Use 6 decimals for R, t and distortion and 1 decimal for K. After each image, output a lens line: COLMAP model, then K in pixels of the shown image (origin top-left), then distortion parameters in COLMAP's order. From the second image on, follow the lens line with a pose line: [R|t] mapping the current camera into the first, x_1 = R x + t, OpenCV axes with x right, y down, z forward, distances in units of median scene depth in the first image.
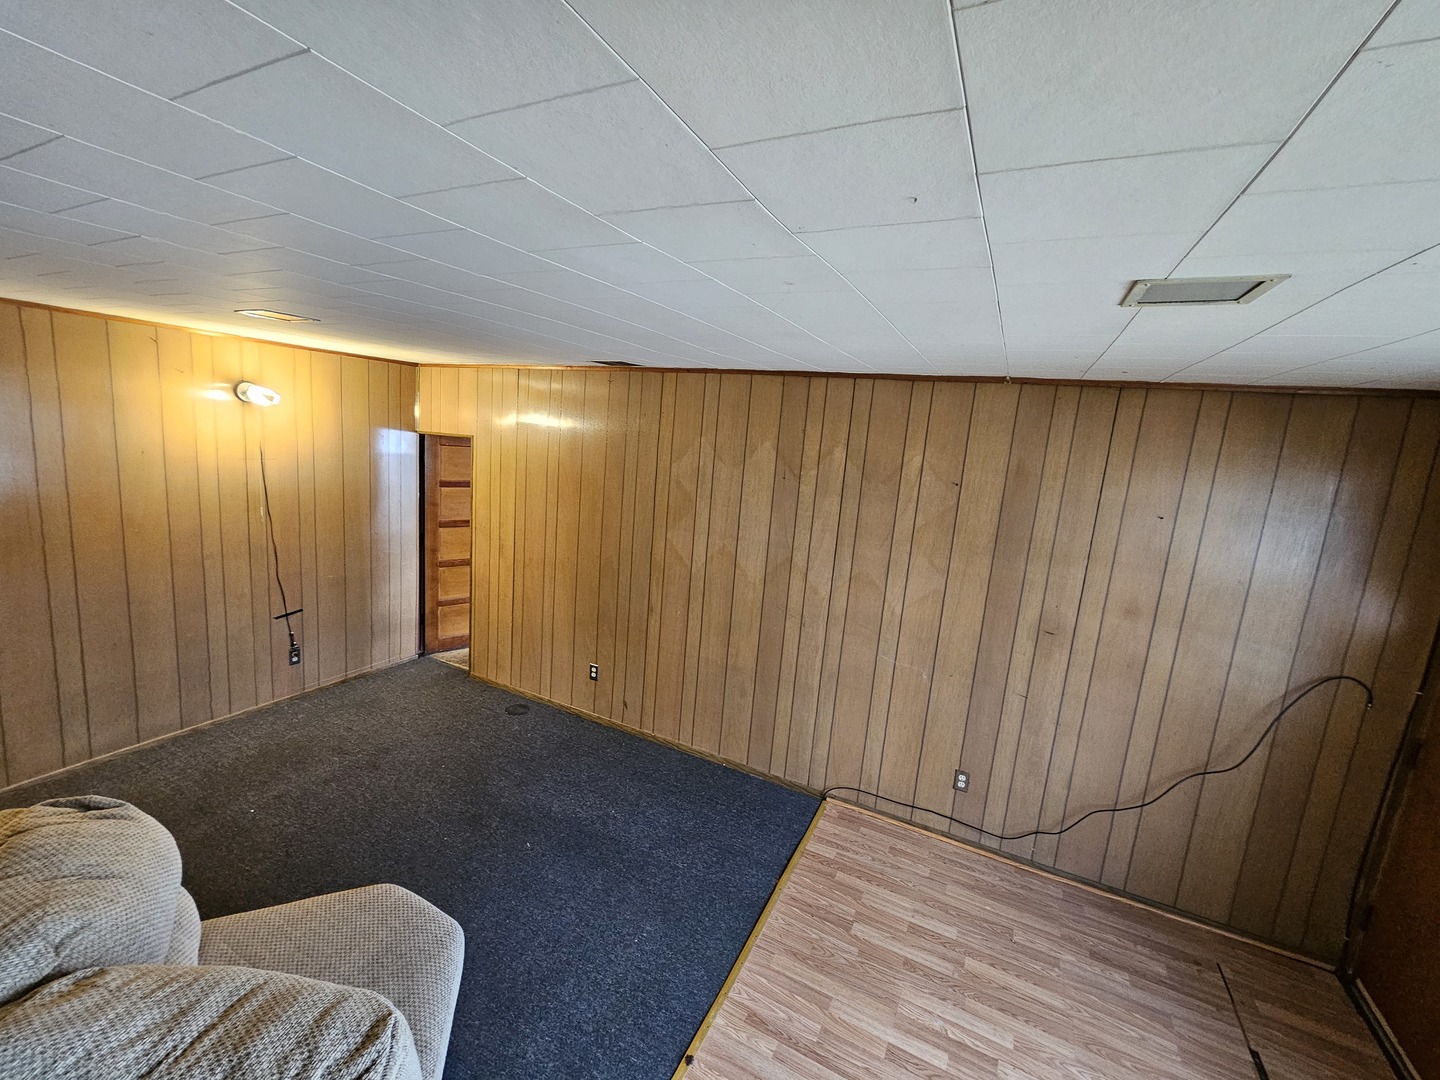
lens RADIAL K [[588.9, 0, 720.0], [0, 588.9, 540.0], [0, 0, 1]] dist [-0.002084, 0.000212]
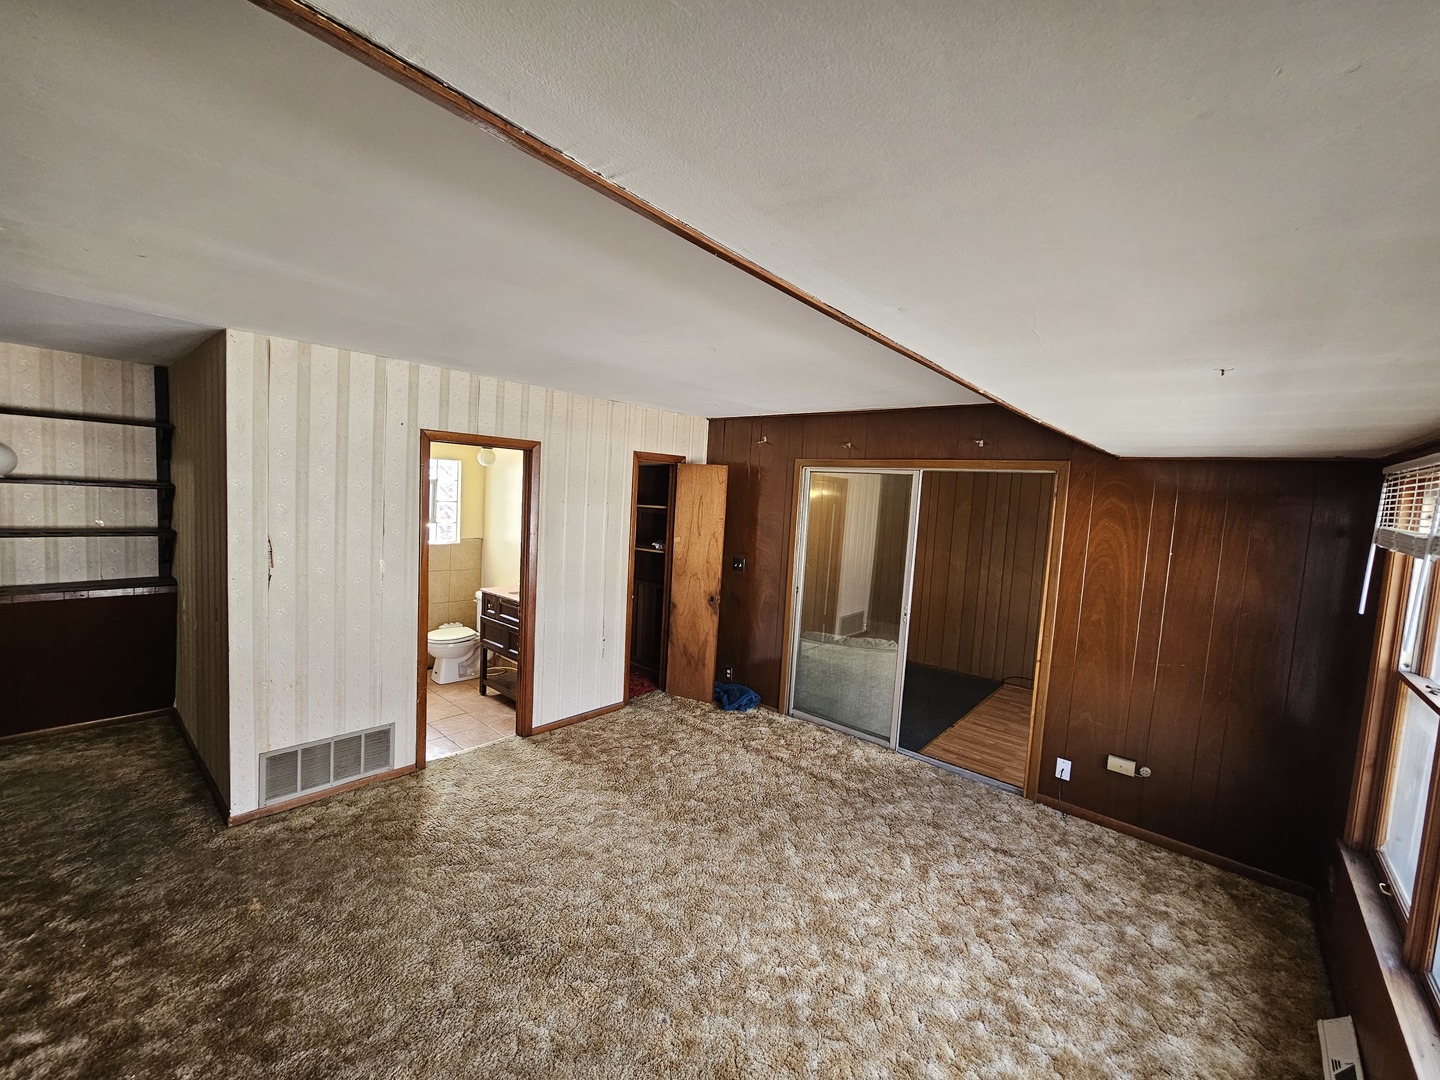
lens RADIAL K [[588.9, 0, 720.0], [0, 588.9, 540.0], [0, 0, 1]] dist [-0.002084, 0.000212]
pose [[0.968382, -0.008954, -0.249310, -0.233339], [-0.016453, 0.994887, -0.099641, 0.179192], [0.248928, 0.100593, 0.963284, -1.130766]]
